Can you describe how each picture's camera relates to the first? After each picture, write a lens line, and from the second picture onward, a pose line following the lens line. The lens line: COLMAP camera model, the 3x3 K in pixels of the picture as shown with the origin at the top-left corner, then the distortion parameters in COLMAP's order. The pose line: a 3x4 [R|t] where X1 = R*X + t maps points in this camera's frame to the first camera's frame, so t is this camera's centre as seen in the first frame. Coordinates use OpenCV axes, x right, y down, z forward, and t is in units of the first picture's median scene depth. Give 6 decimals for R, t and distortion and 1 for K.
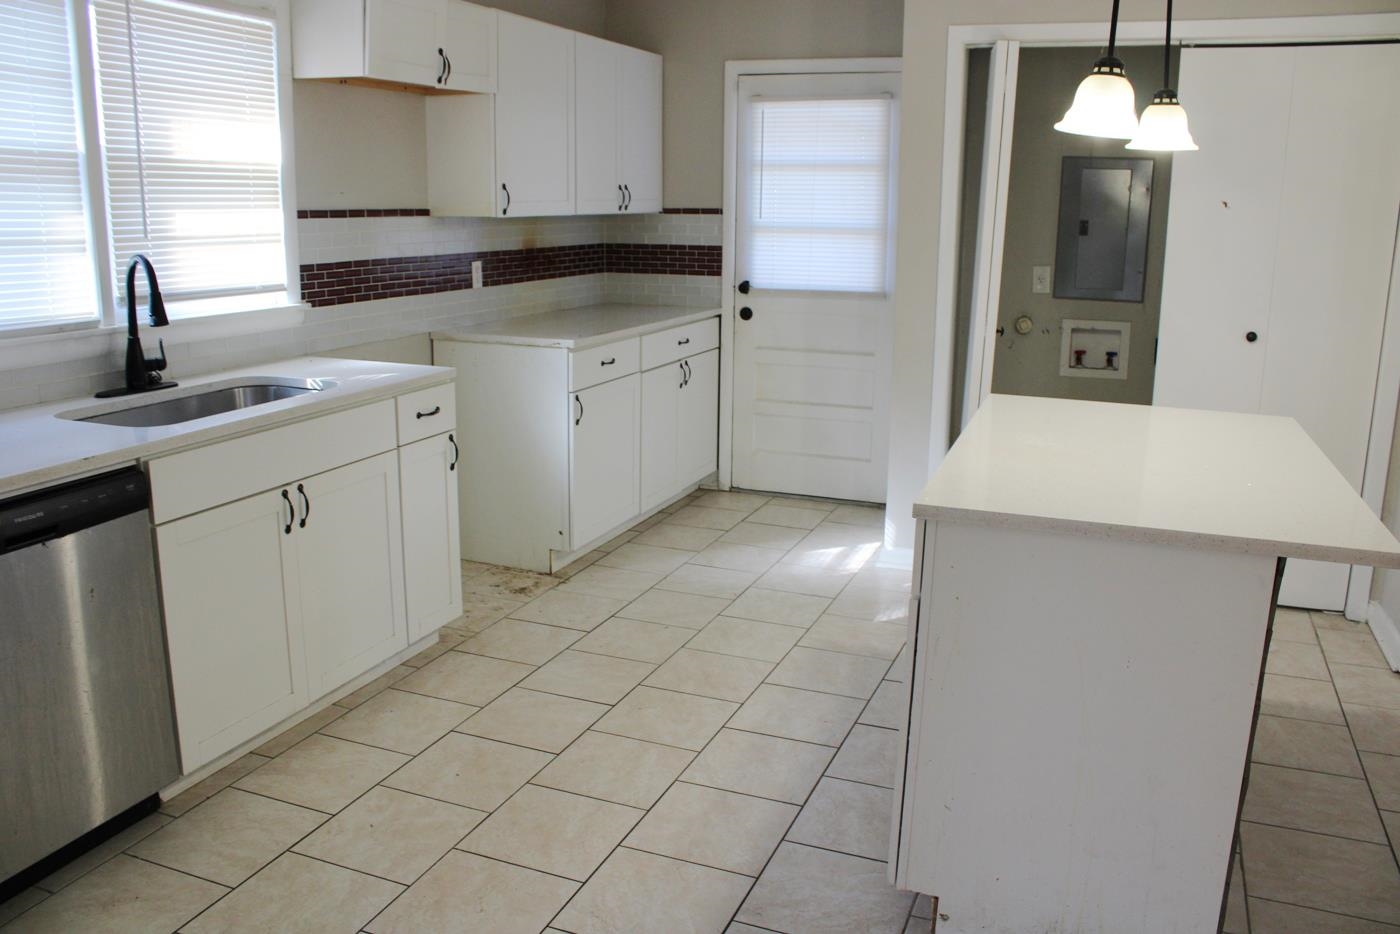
lens RADIAL K [[1162.0, 0, 703.8], [0, 1162.0, 474.1], [0, 0, 1]] dist [-0.164001, 0.137485]
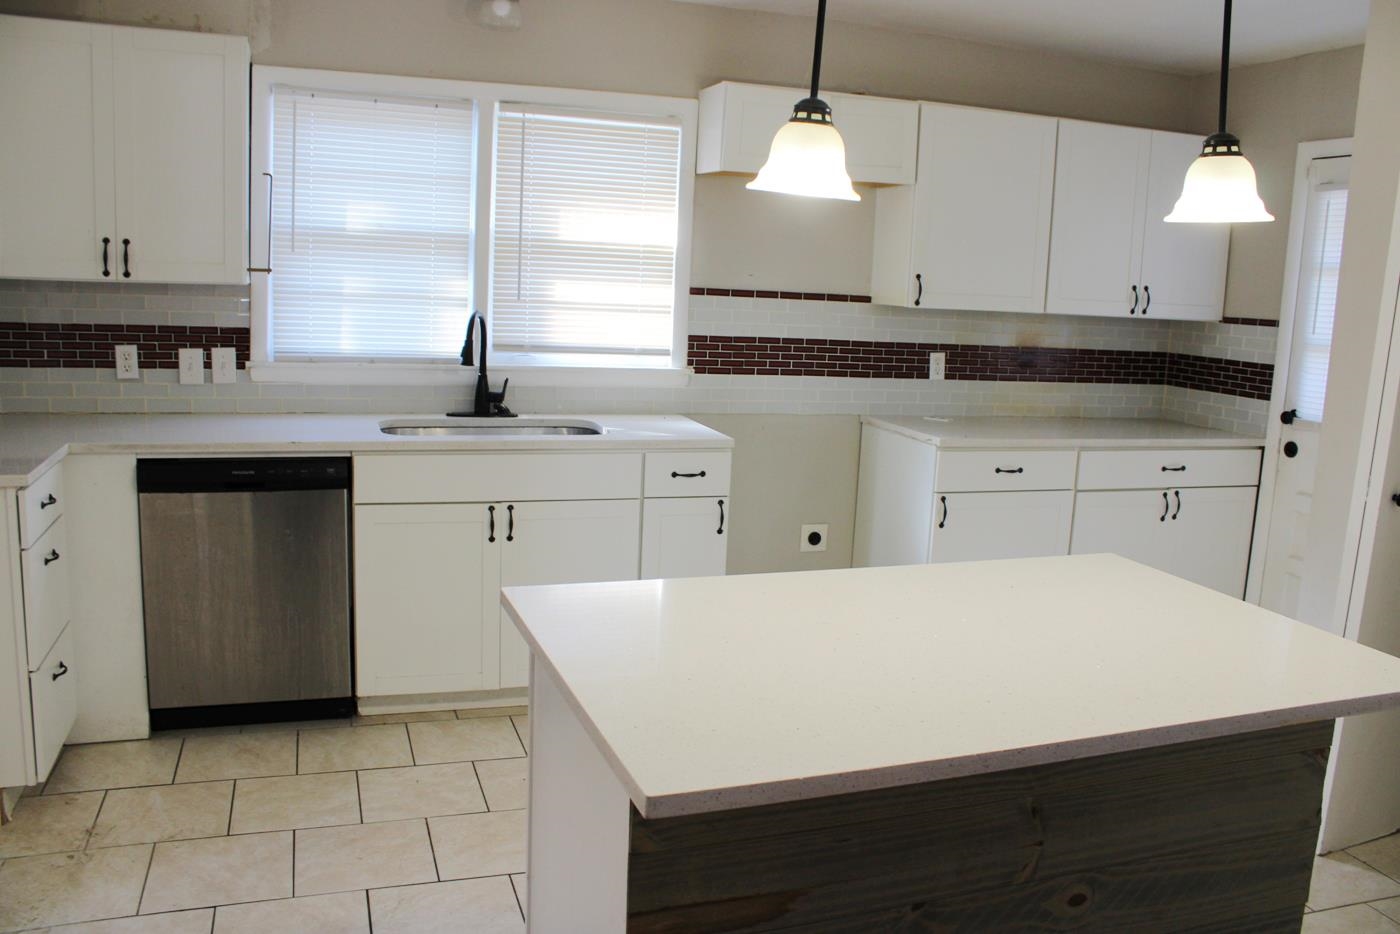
lens RADIAL K [[1162.0, 0, 699.2], [0, 1162.0, 465.0], [0, 0, 1]] dist [-0.164001, 0.137485]
pose [[0.639652, 0.141709, -0.755489, 0.594453], [-0.212819, 0.977087, 0.003087, -0.067349], [0.738616, 0.158807, 0.655154, 0.287250]]
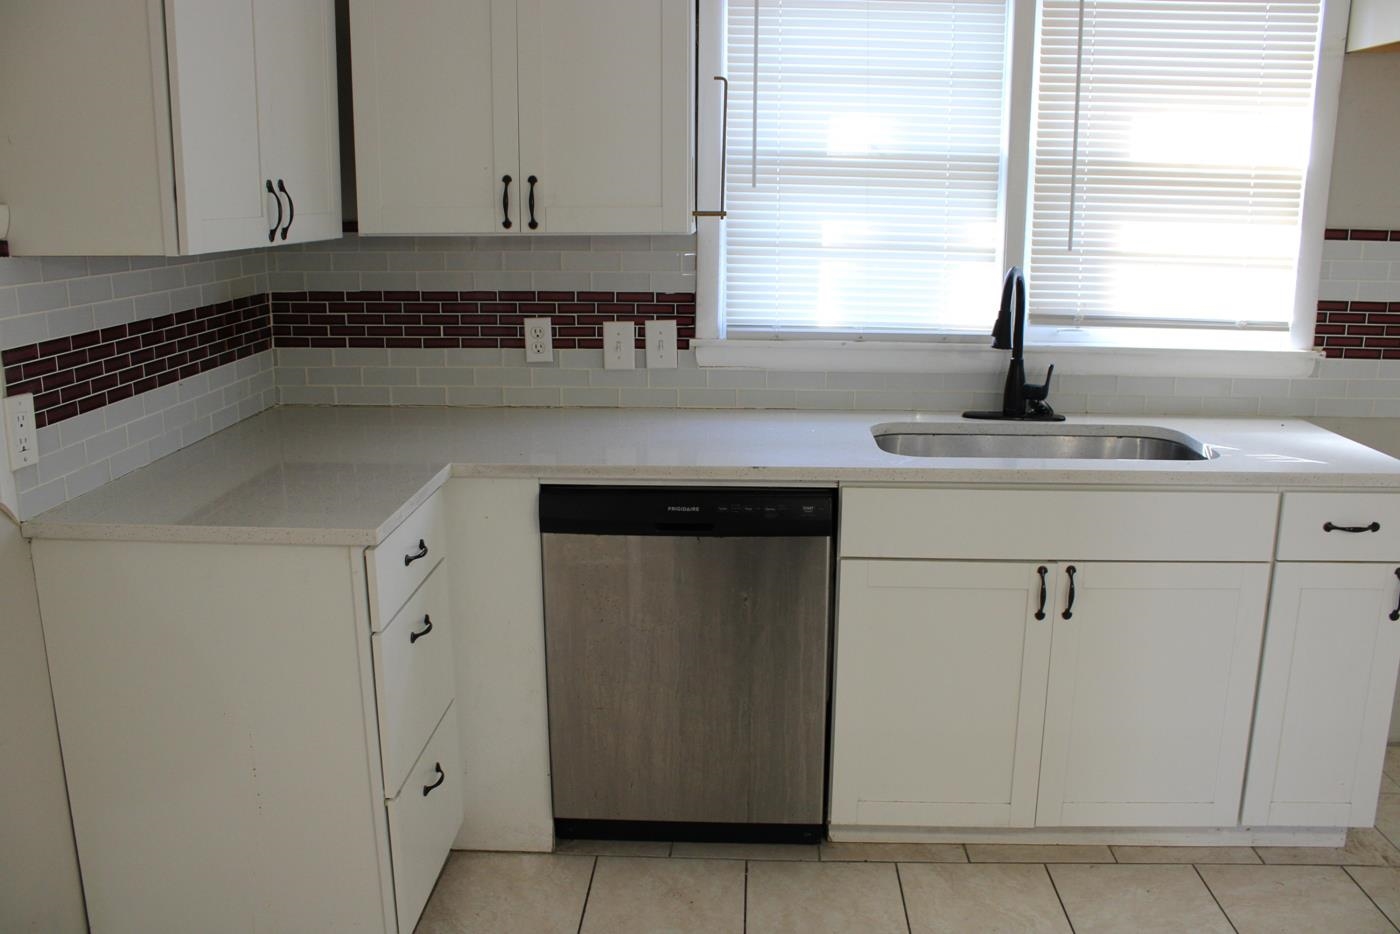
lens RADIAL K [[1162.0, 0, 699.9], [0, 1162.0, 462.0], [0, 0, 1]] dist [-0.164001, 0.137485]
pose [[0.320473, 0.197198, -0.926504, 0.247268], [-0.216855, 0.967389, 0.130891, -0.093937], [0.922101, 0.158970, 0.352786, 0.398108]]
